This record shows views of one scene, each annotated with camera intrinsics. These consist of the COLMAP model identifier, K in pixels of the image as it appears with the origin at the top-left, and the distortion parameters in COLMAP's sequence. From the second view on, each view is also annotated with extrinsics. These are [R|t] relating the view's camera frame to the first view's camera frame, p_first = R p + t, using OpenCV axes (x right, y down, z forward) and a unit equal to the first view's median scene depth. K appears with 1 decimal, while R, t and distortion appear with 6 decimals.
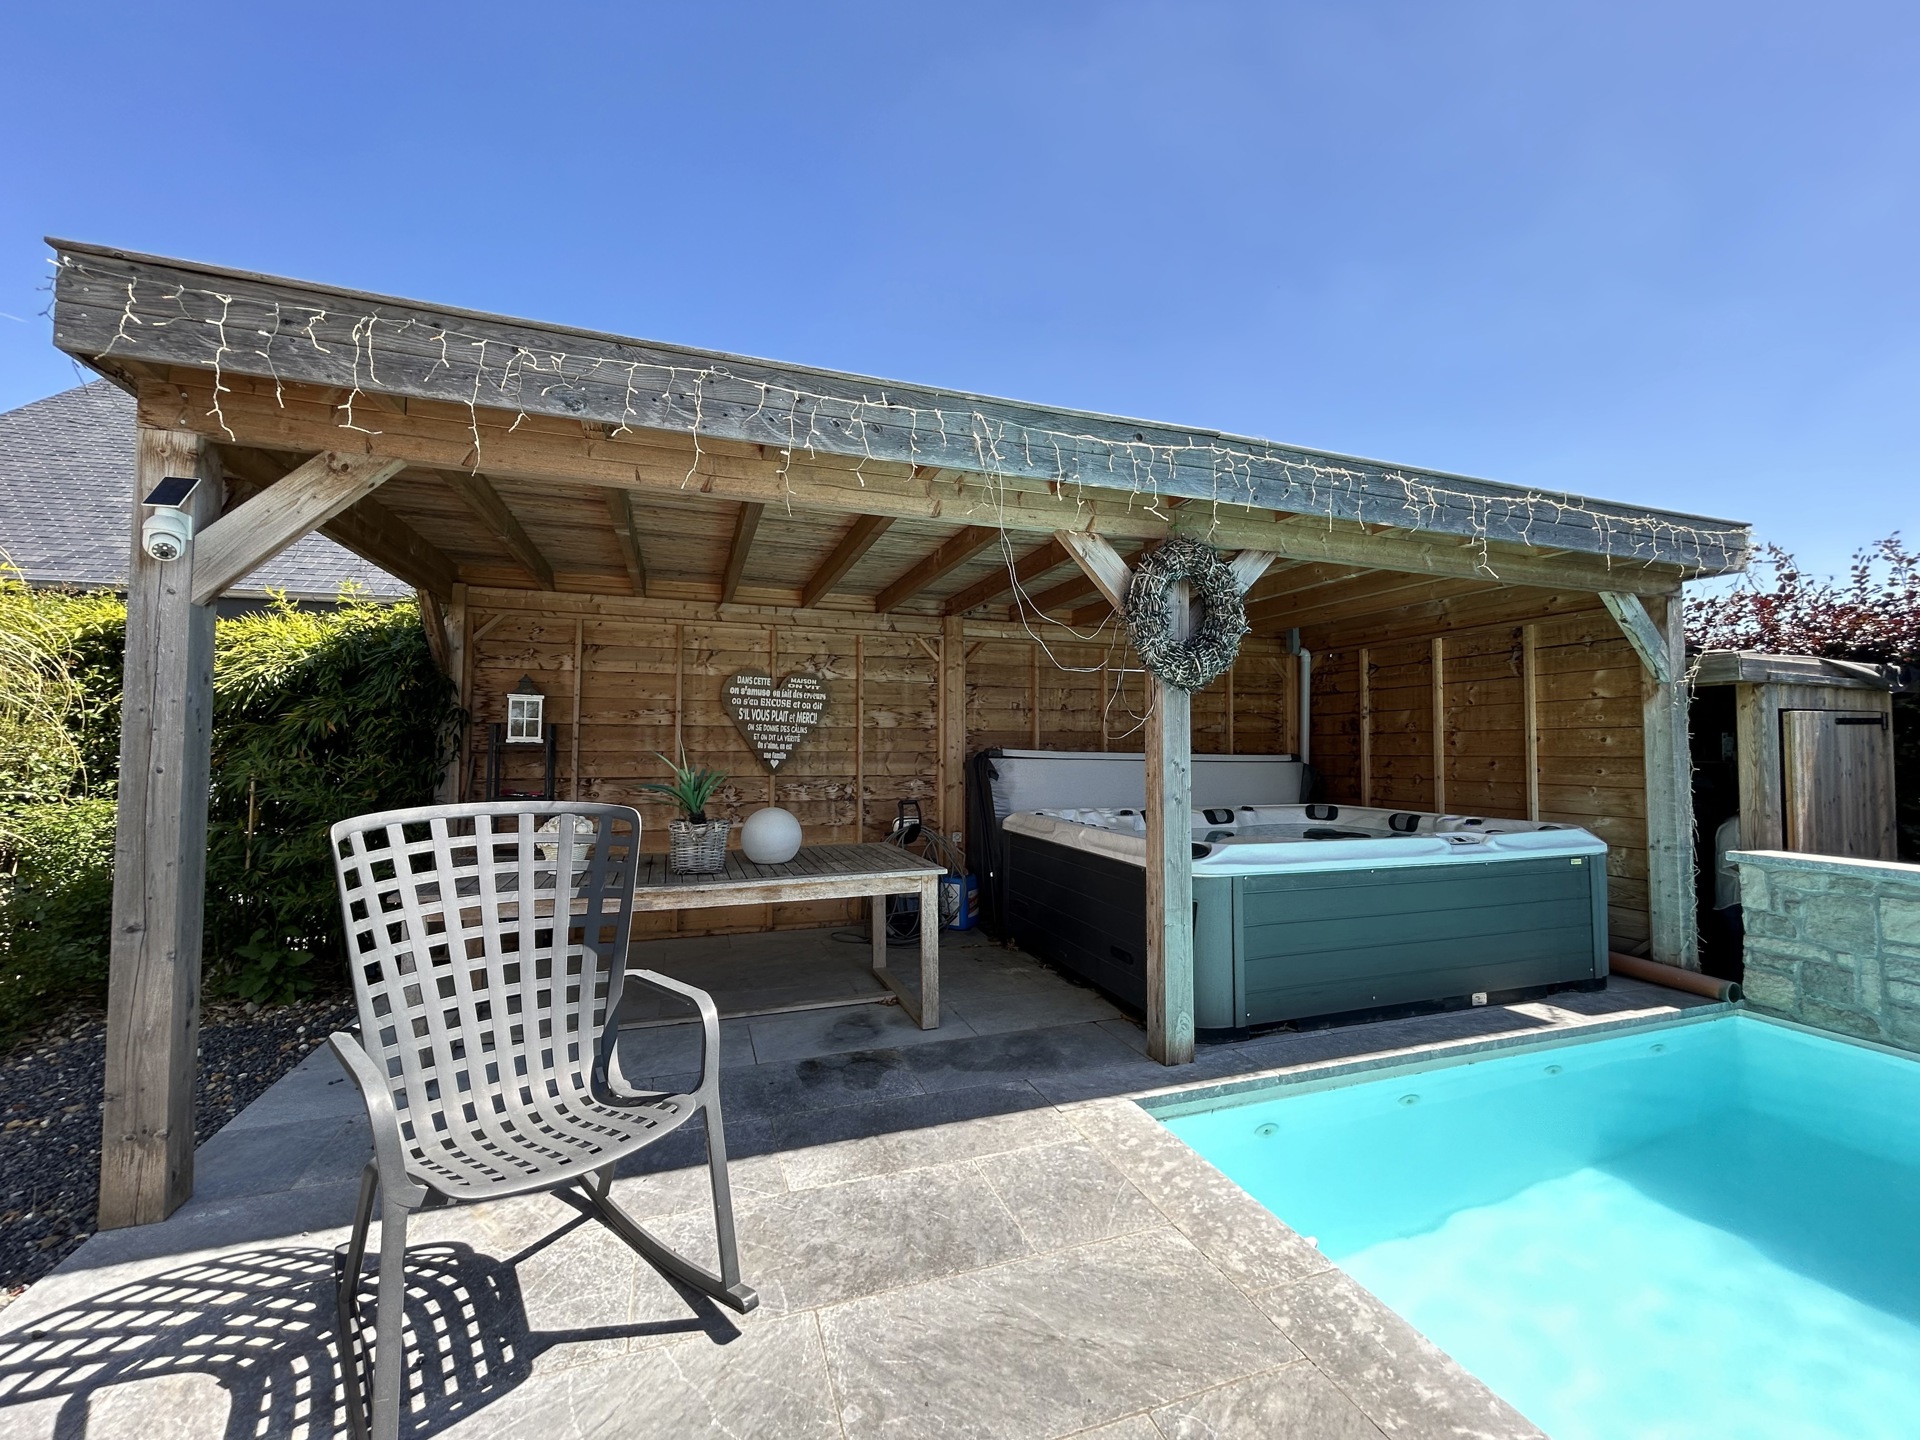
lens RADIAL K [[776.9, 0, 957.5], [0, 776.9, 719.7], [0, 0, 1]] dist [-0.001593, 0.001272]
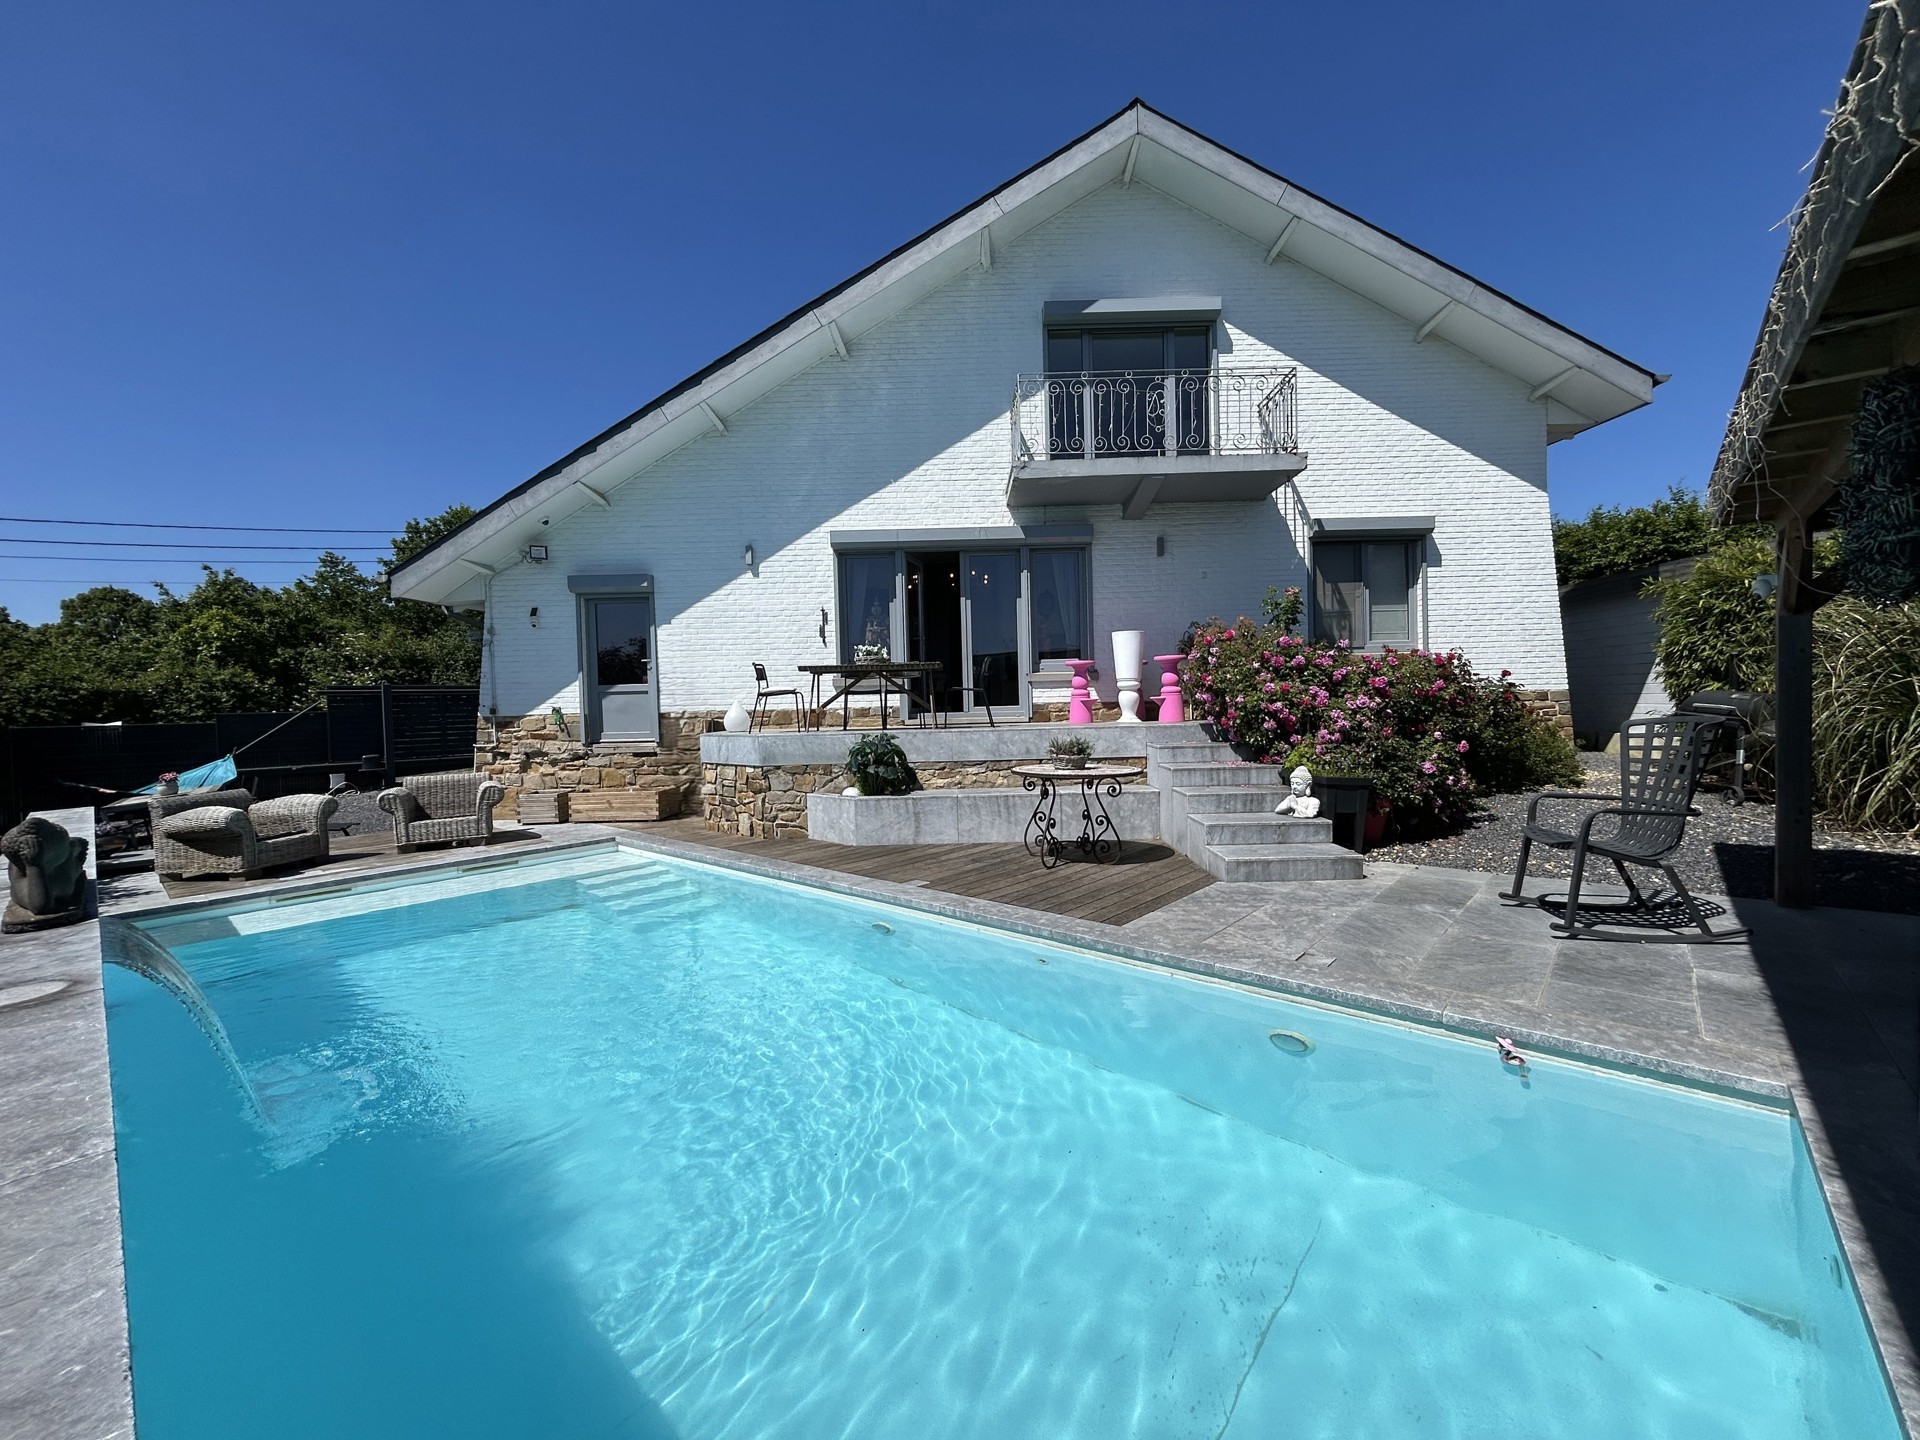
lens RADIAL K [[776.9, 0, 957.5], [0, 776.9, 719.7], [0, 0, 1]] dist [-0.001593, 0.001272]
pose [[-0.873438, 0.032279, -0.485865, 0.995309], [0.040276, 0.999170, -0.006023, 0.025286], [0.485267, -0.024829, -0.874013, 0.895453]]
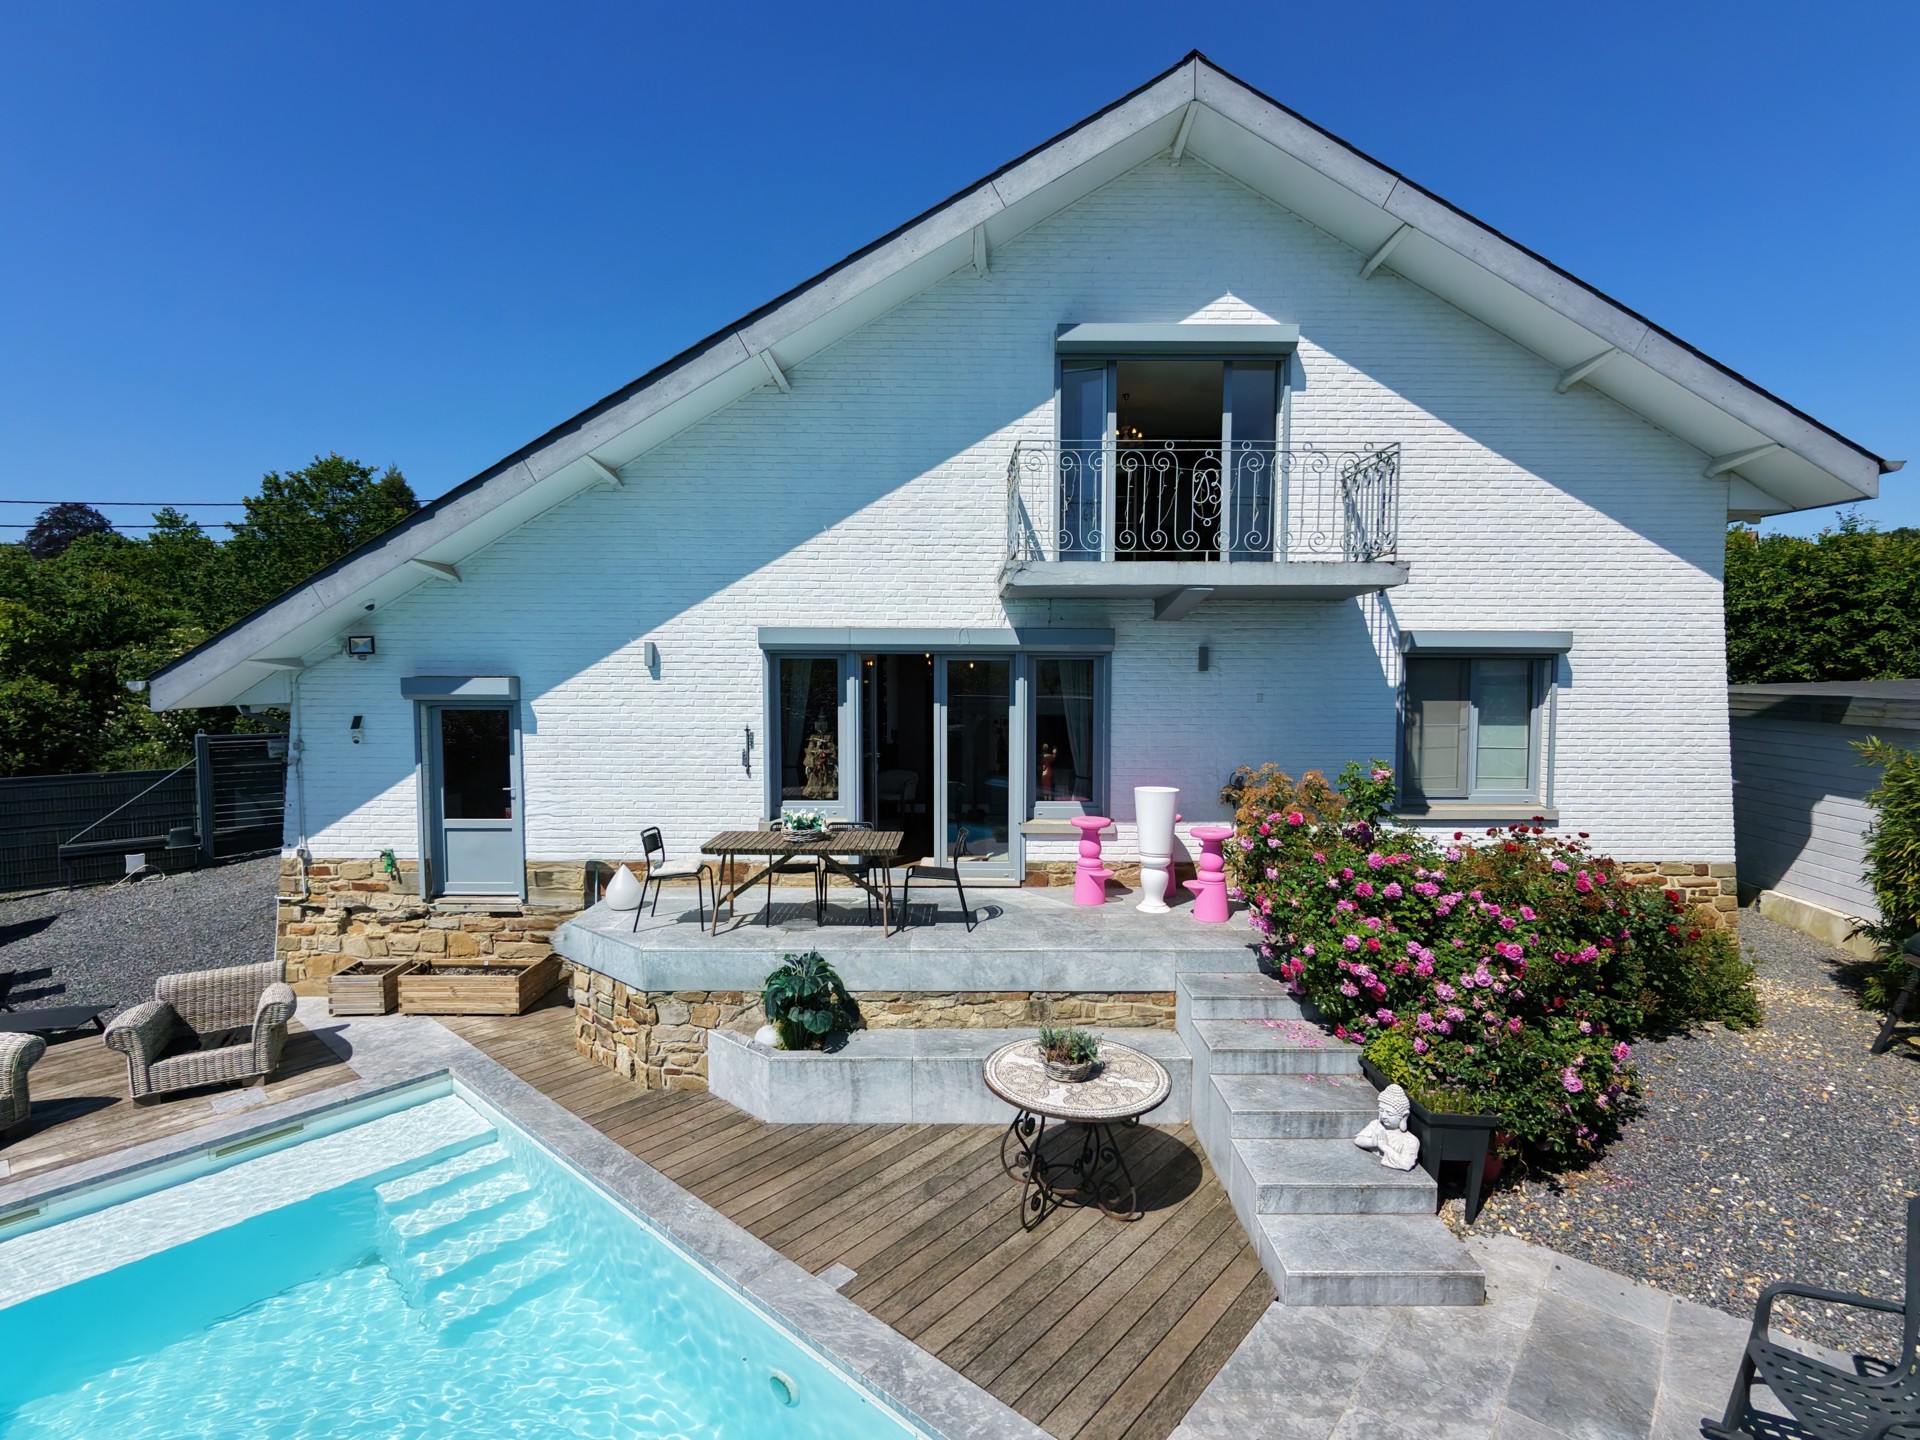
lens RADIAL K [[918.9, 0, 960.0], [0, 918.9, 720.0], [0, 0, 1]] dist [-0.001389, 0.002041]
pose [[-0.868885, 0.025128, -0.494375, 0.810937], [0.012159, 0.999493, 0.029432, -0.400666], [0.494864, 0.019562, -0.868750, 0.690663]]
